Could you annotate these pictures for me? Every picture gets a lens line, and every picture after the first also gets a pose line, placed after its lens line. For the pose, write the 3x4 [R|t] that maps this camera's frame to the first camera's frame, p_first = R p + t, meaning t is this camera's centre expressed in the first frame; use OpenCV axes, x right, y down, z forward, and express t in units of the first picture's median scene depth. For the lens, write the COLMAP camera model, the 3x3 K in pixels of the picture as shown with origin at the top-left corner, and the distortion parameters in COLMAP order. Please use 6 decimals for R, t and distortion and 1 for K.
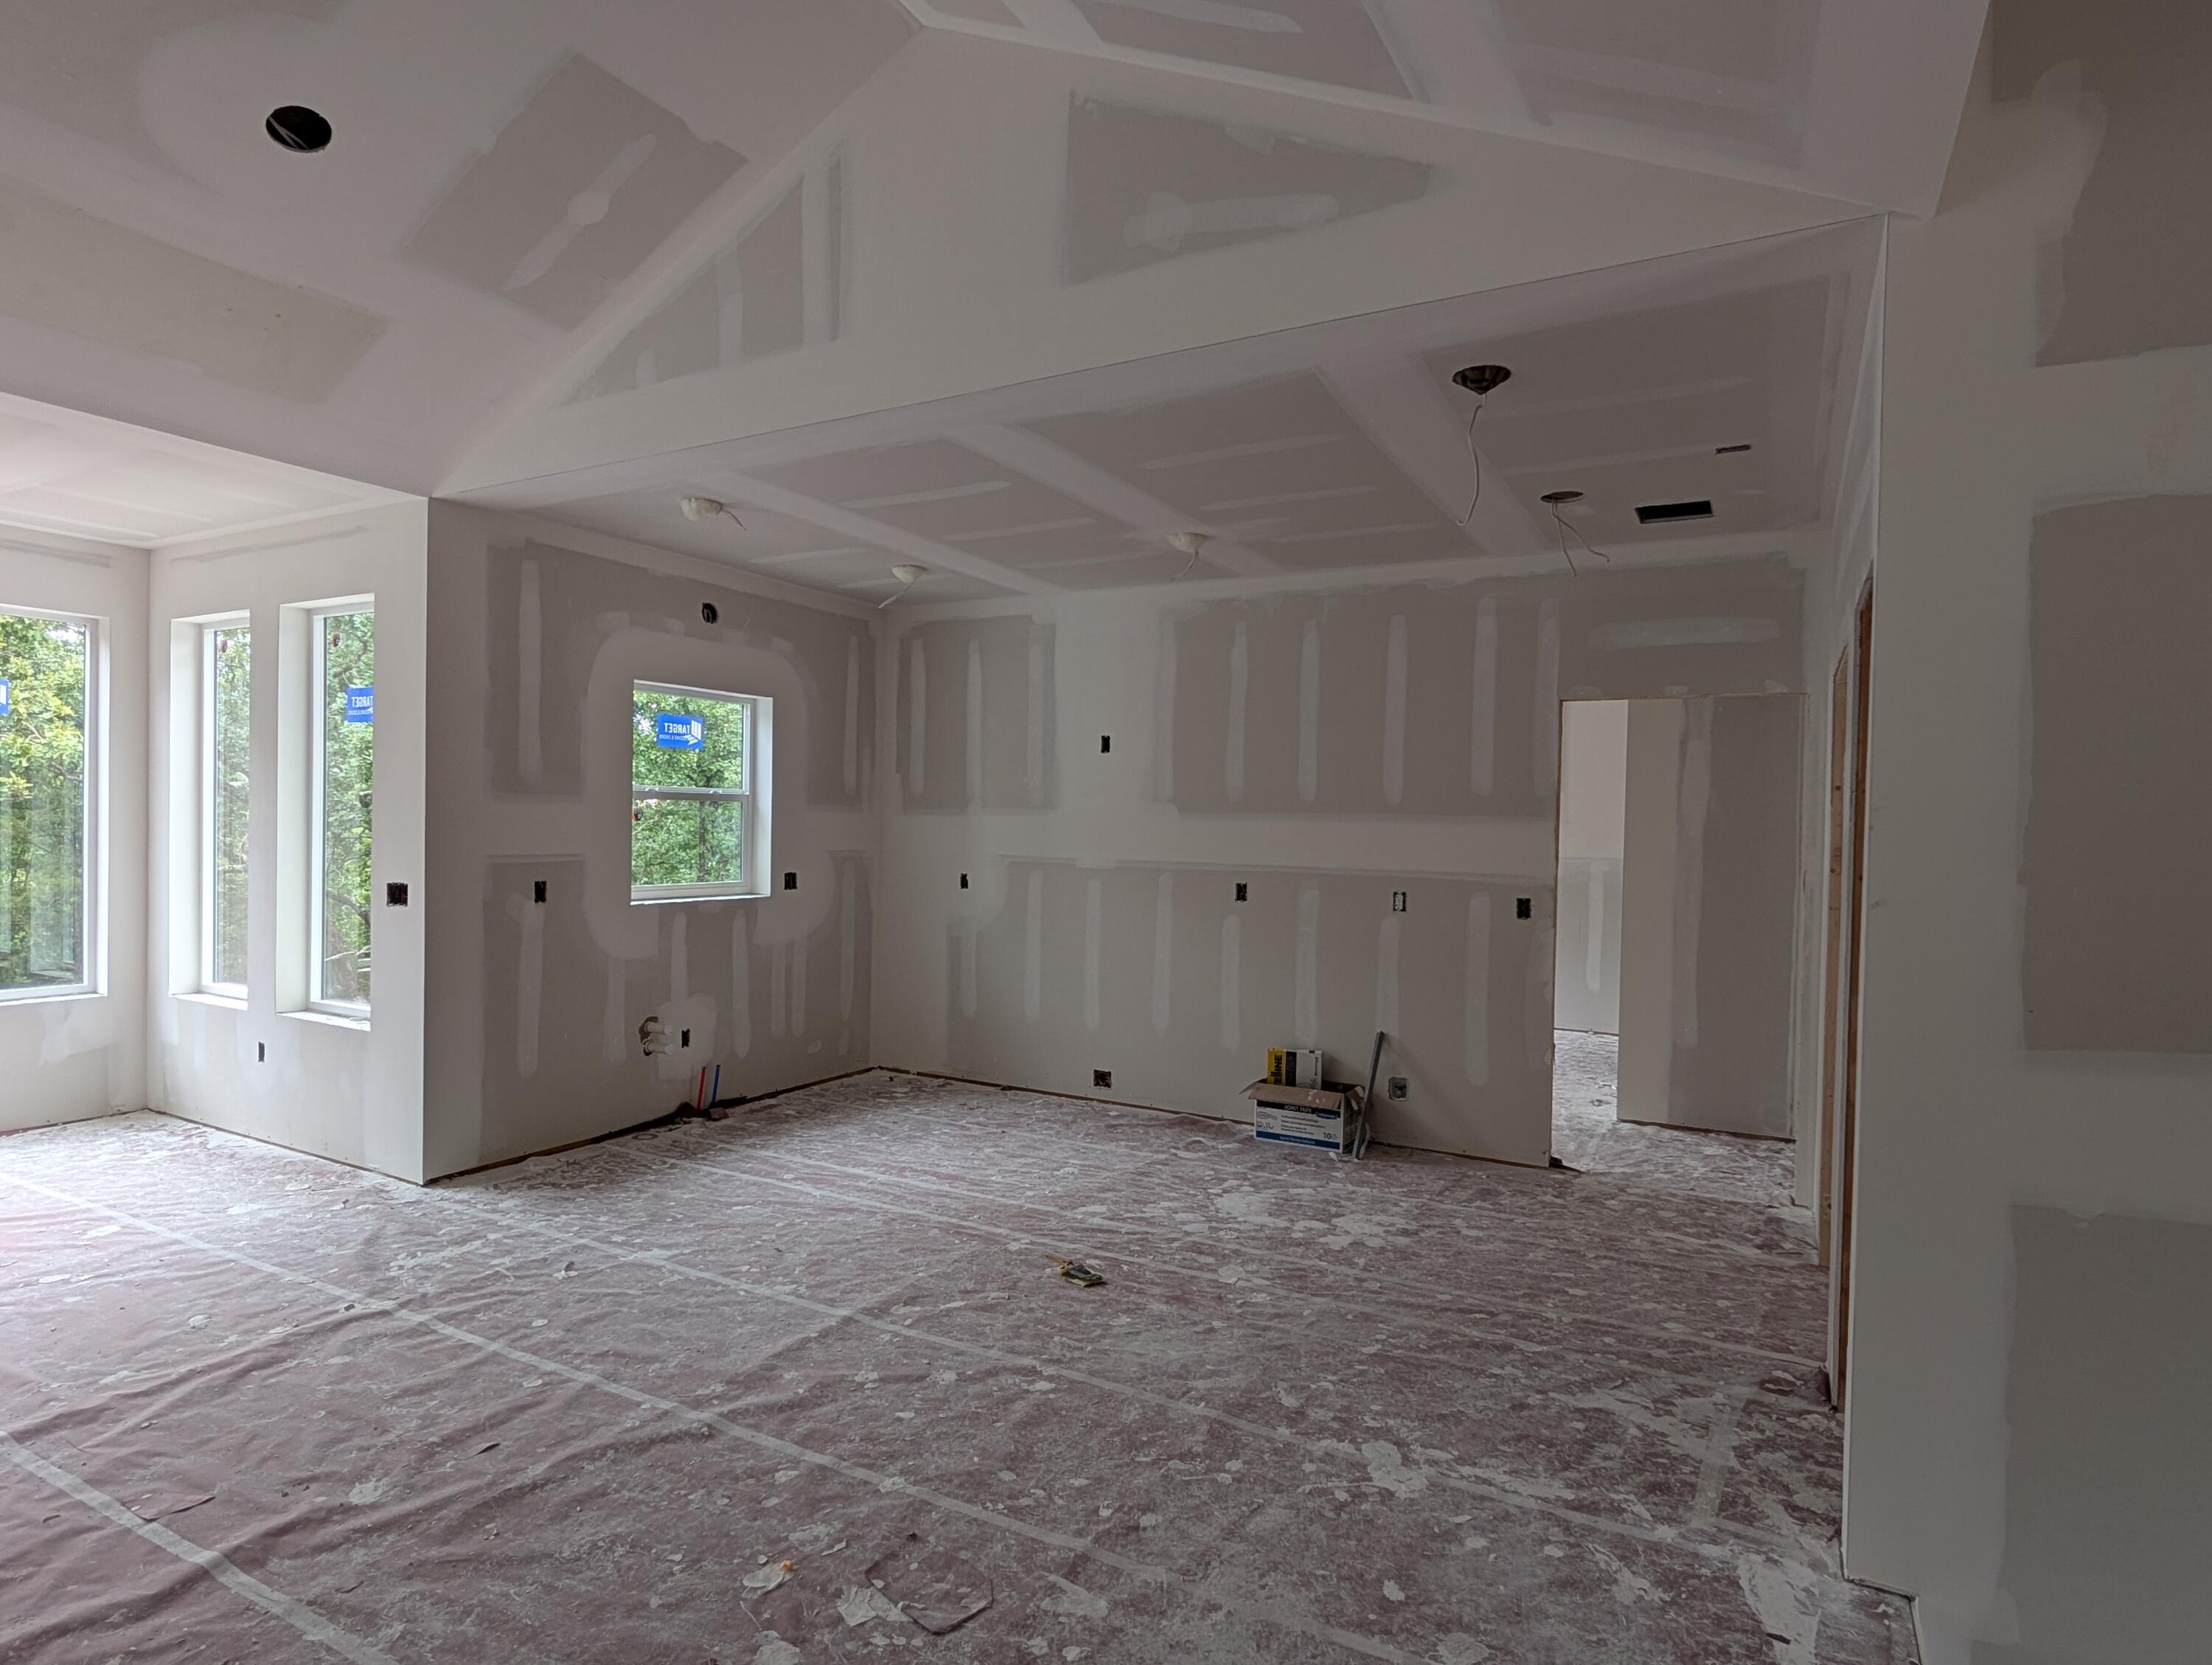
lens RADIAL K [[1201.1, 0, 1106.0], [0, 1201.1, 832.5], [0, 0, 1]] dist [-0.000266, 0.000337]
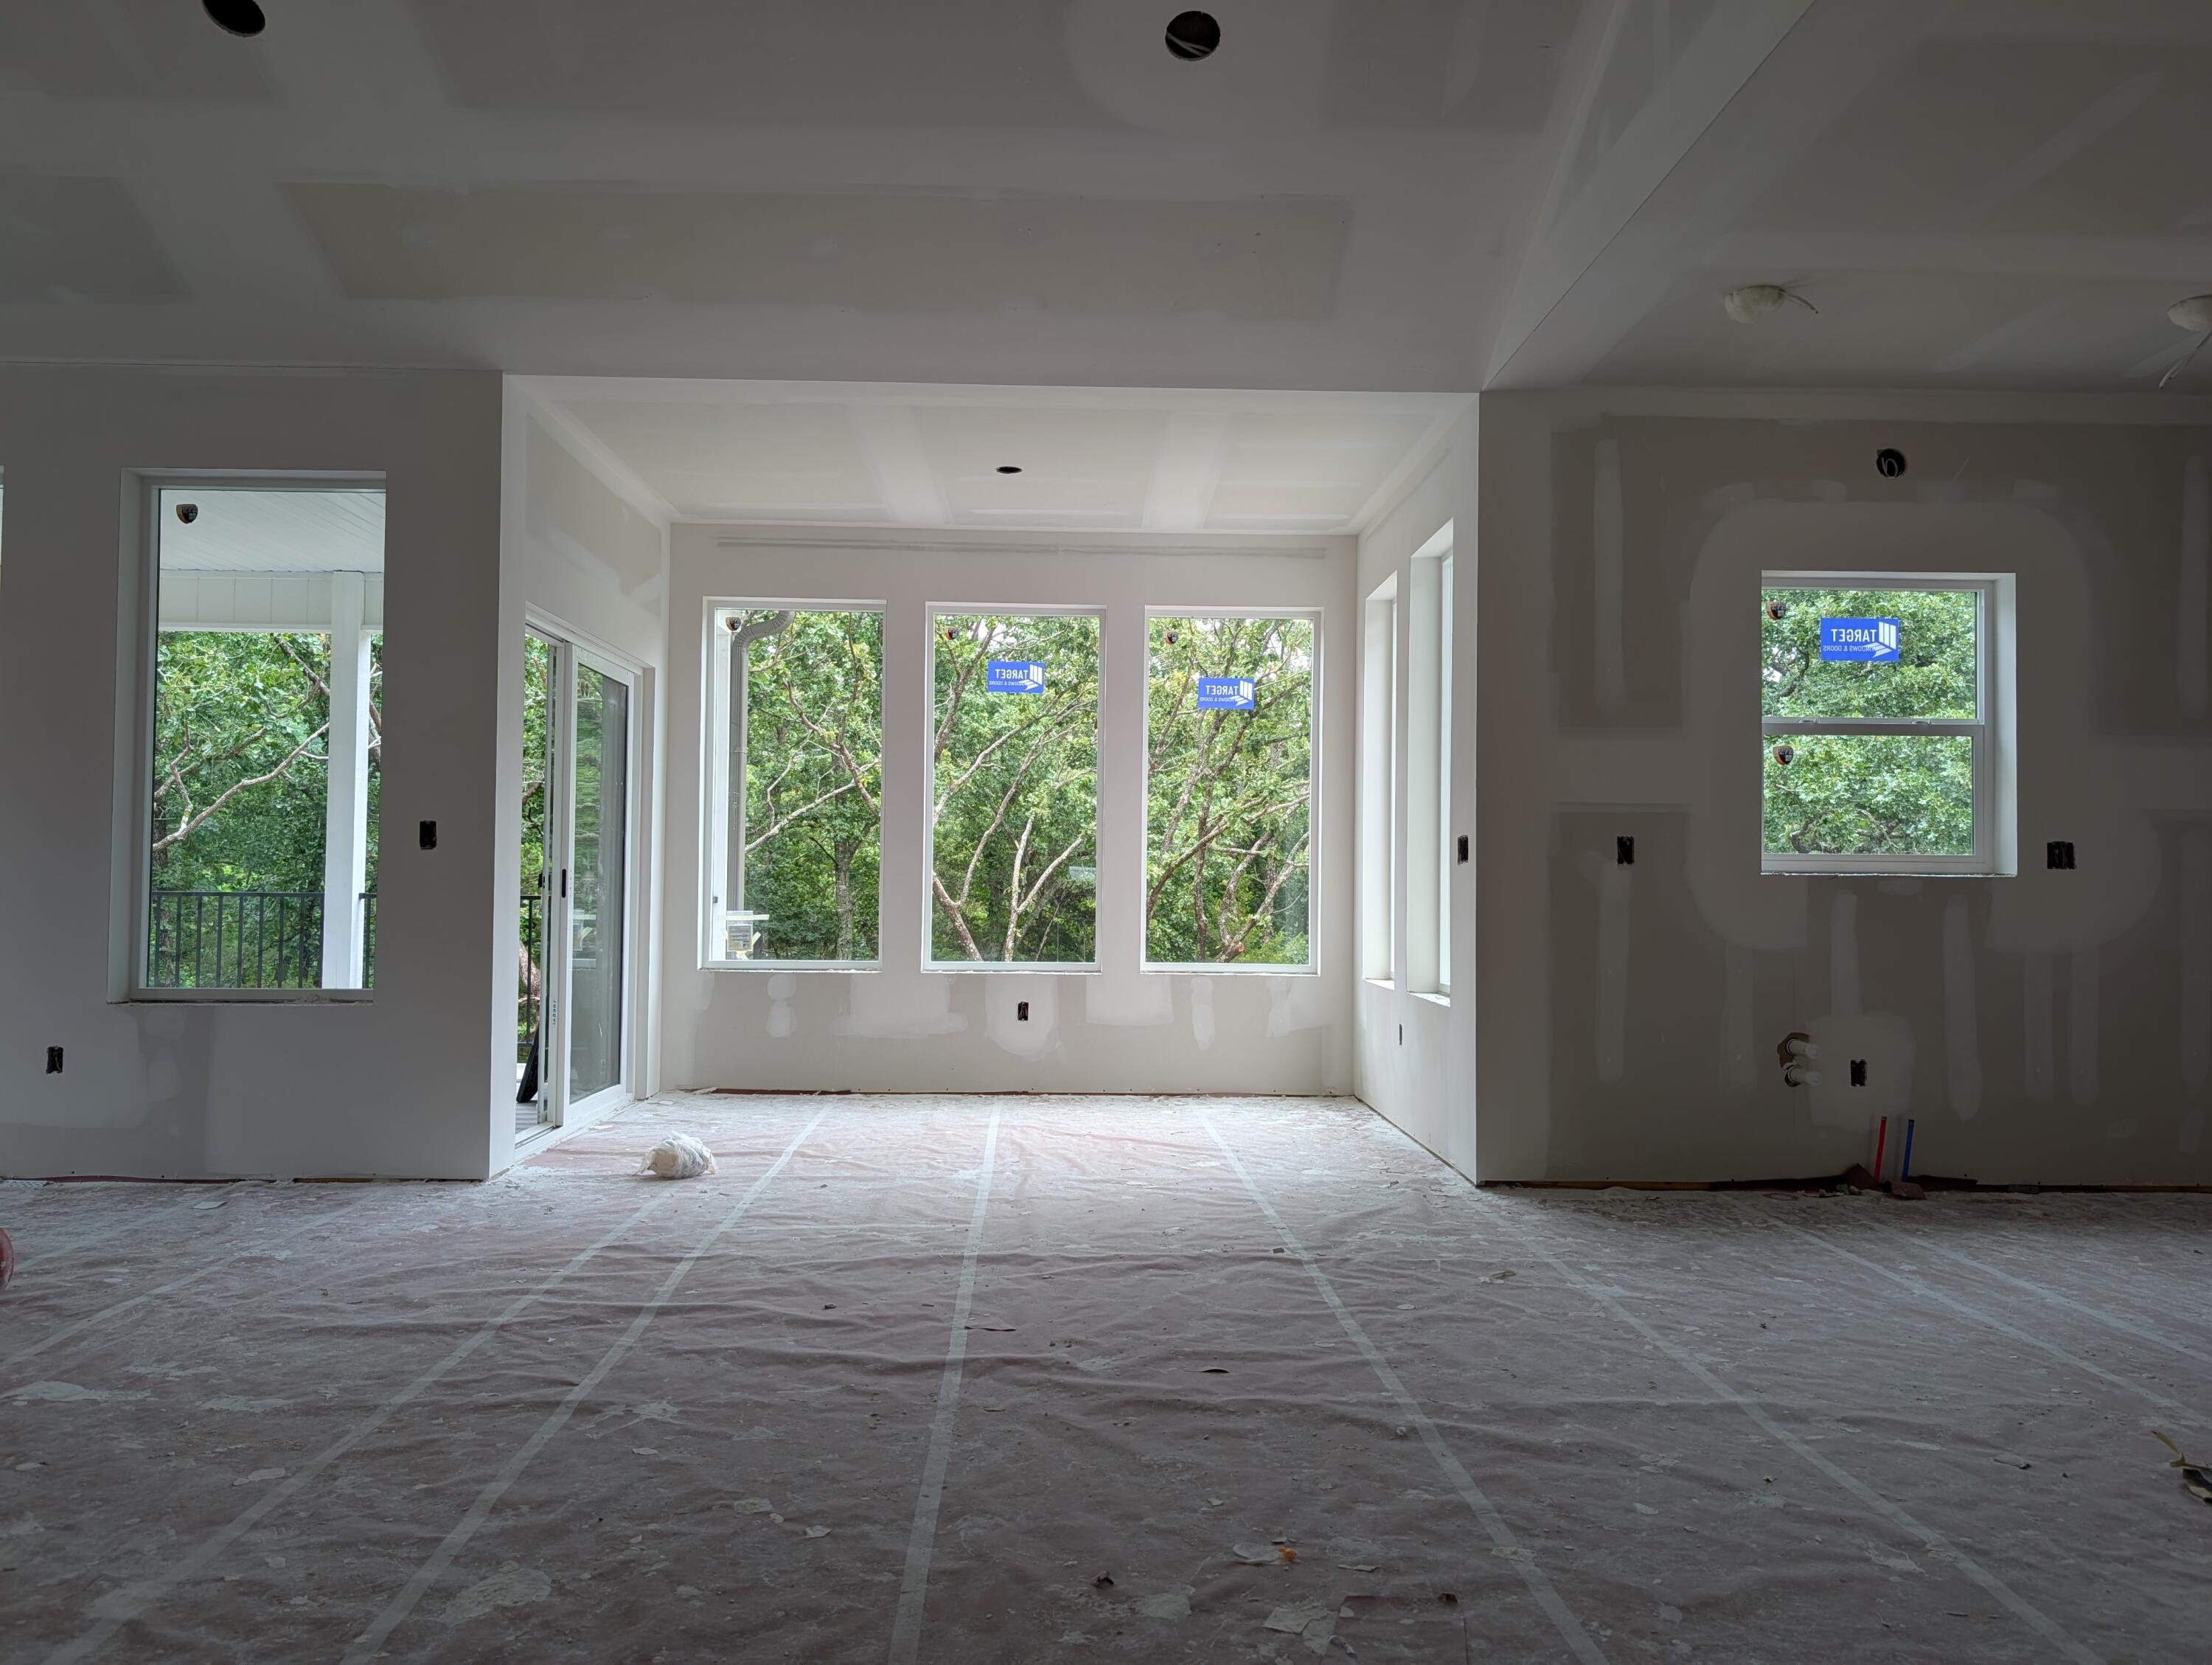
lens RADIAL K [[1595.1, 0, 1106.0], [0, 1595.1, 832.5], [0, 0, 1]] dist [0.011268, -0.002855]
pose [[0.513853, -0.041367, -0.856880, 0.249253], [-0.006114, 0.998635, -0.051877, 0.092023], [0.857856, 0.031897, 0.512899, 0.162685]]
